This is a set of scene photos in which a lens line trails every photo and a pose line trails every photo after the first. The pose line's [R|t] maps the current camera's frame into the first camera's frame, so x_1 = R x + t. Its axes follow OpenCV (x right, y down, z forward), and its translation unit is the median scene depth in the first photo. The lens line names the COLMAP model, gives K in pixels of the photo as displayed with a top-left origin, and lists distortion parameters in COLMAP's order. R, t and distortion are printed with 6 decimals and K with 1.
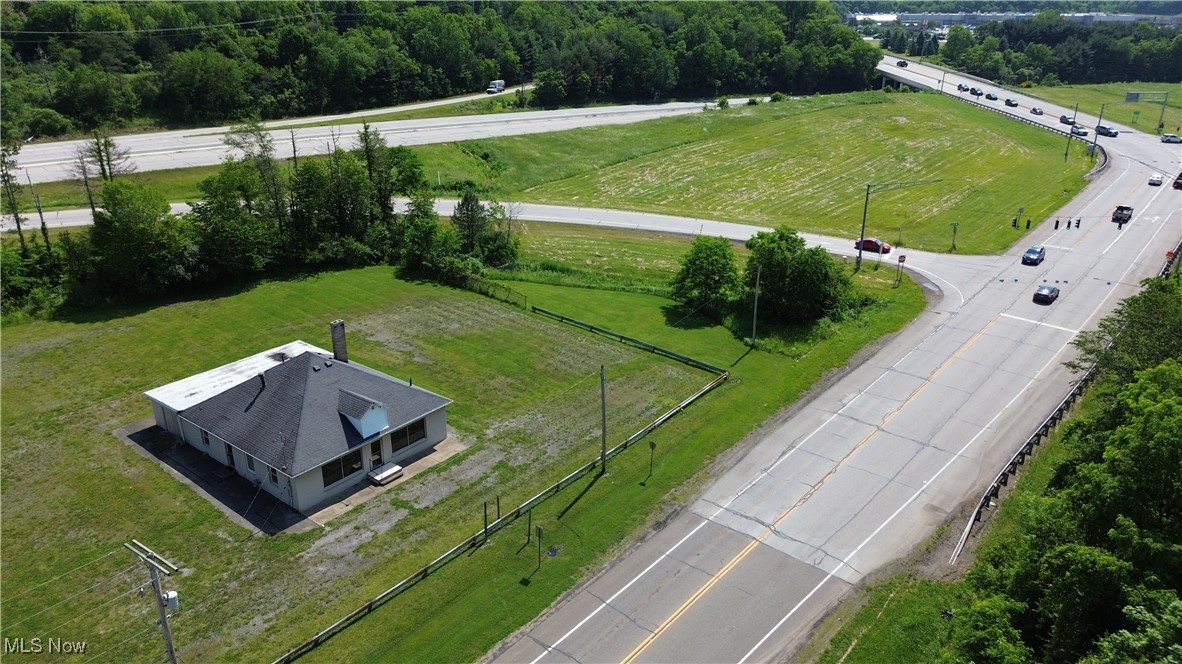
lens RADIAL K [[834.0, 0, 593.2], [0, 834.0, 342.3], [0, 0, 1]] dist [0.072346, -0.087194]
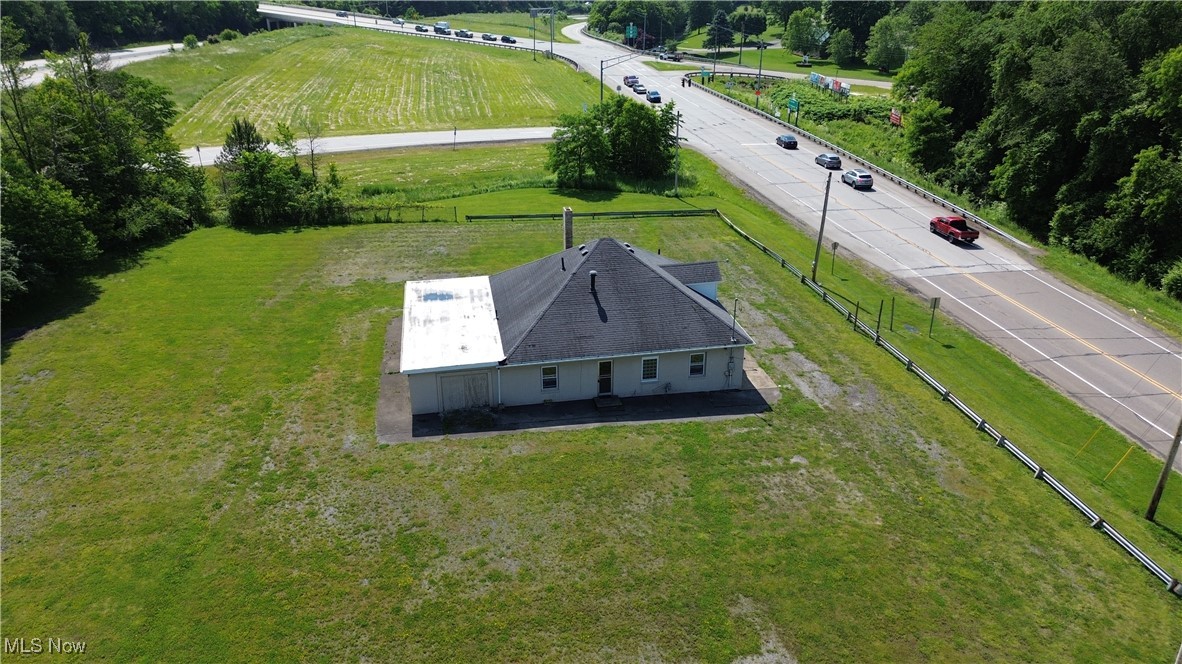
lens RADIAL K [[834.0, 0, 593.2], [0, 834.0, 342.3], [0, 0, 1]] dist [0.072346, -0.087194]
pose [[0.657874, -0.317561, 0.682903, -0.649002], [0.295672, 0.942859, 0.153609, -0.014180], [-0.692661, 0.100861, 0.714176, 0.305885]]
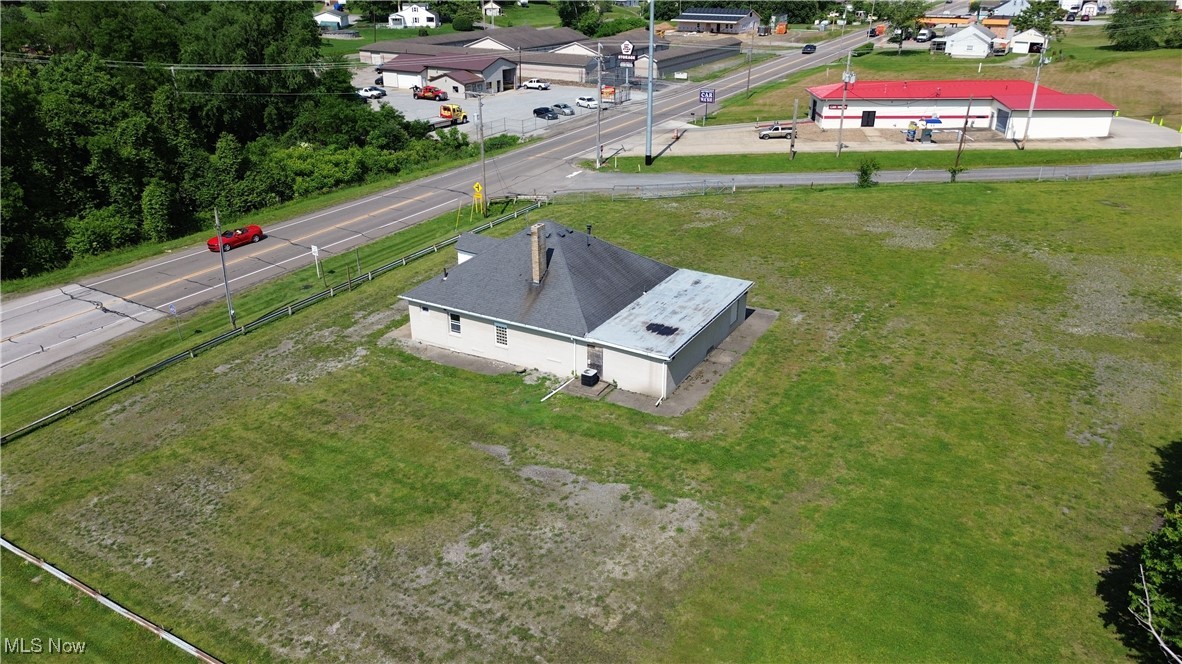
lens RADIAL K [[835.3, 0, 591.0], [0, 835.3, 332.0], [0, 0, 1]] dist [0.090884, -0.107348]
pose [[-0.988993, 0.055952, -0.136974, -0.176991], [-0.061151, 0.688415, 0.722734, -0.390111], [0.134734, 0.723155, -0.677416, 1.187375]]
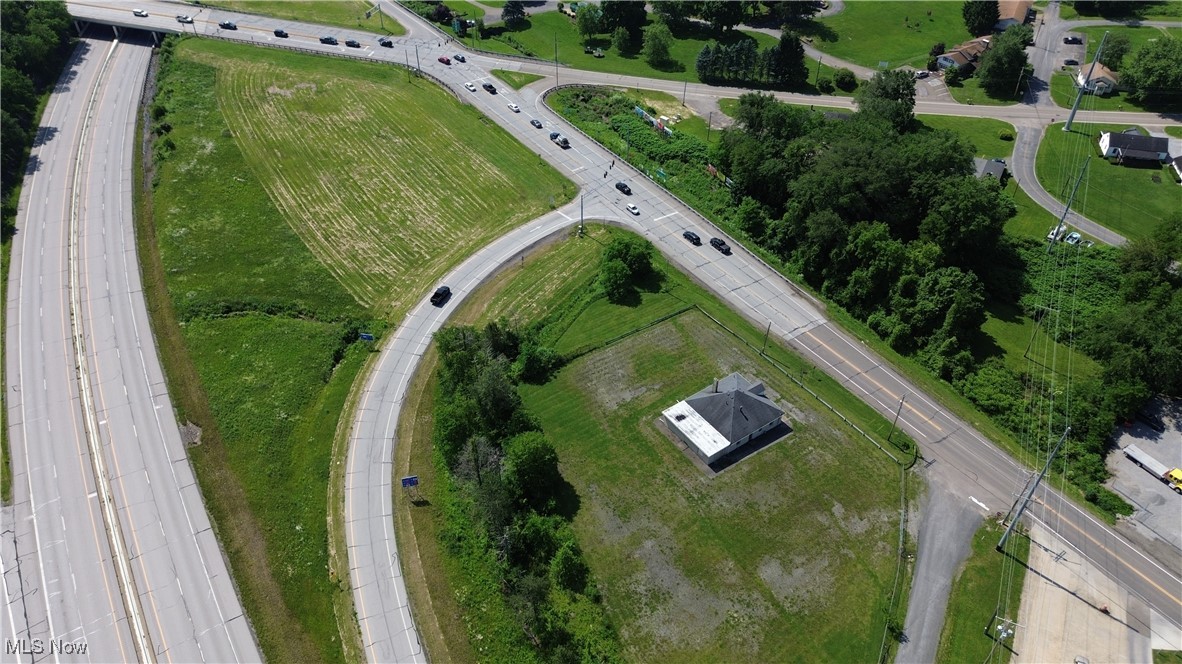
lens RADIAL K [[835.3, 0, 591.0], [0, 835.3, 332.0], [0, 0, 1]] dist [0.090884, -0.107348]
pose [[0.289153, -0.623977, 0.725977, -1.550769], [0.368607, 0.772471, 0.517124, -1.131530], [-0.883470, 0.118072, 0.453365, 0.141714]]
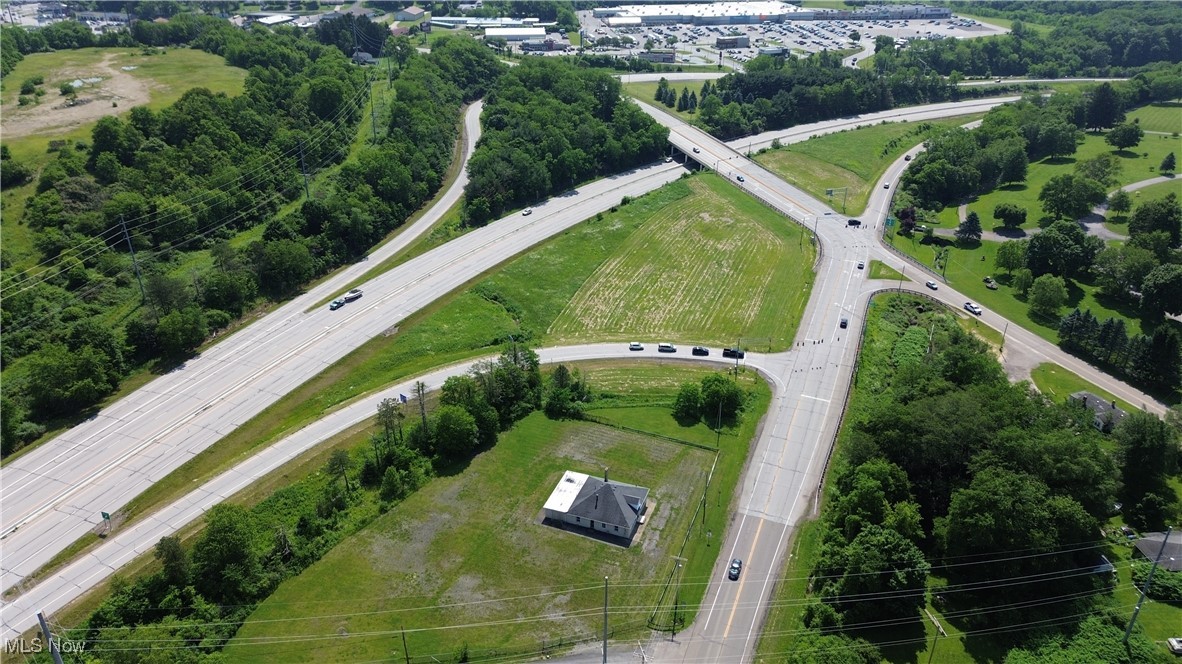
lens RADIAL K [[835.3, 0, 591.0], [0, 835.3, 332.0], [0, 0, 1]] dist [0.090884, -0.107348]
pose [[0.950692, -0.144207, 0.274570, -0.777768], [0.120897, 0.987605, 0.100099, -0.561804], [-0.285602, -0.061969, 0.956343, -1.204369]]
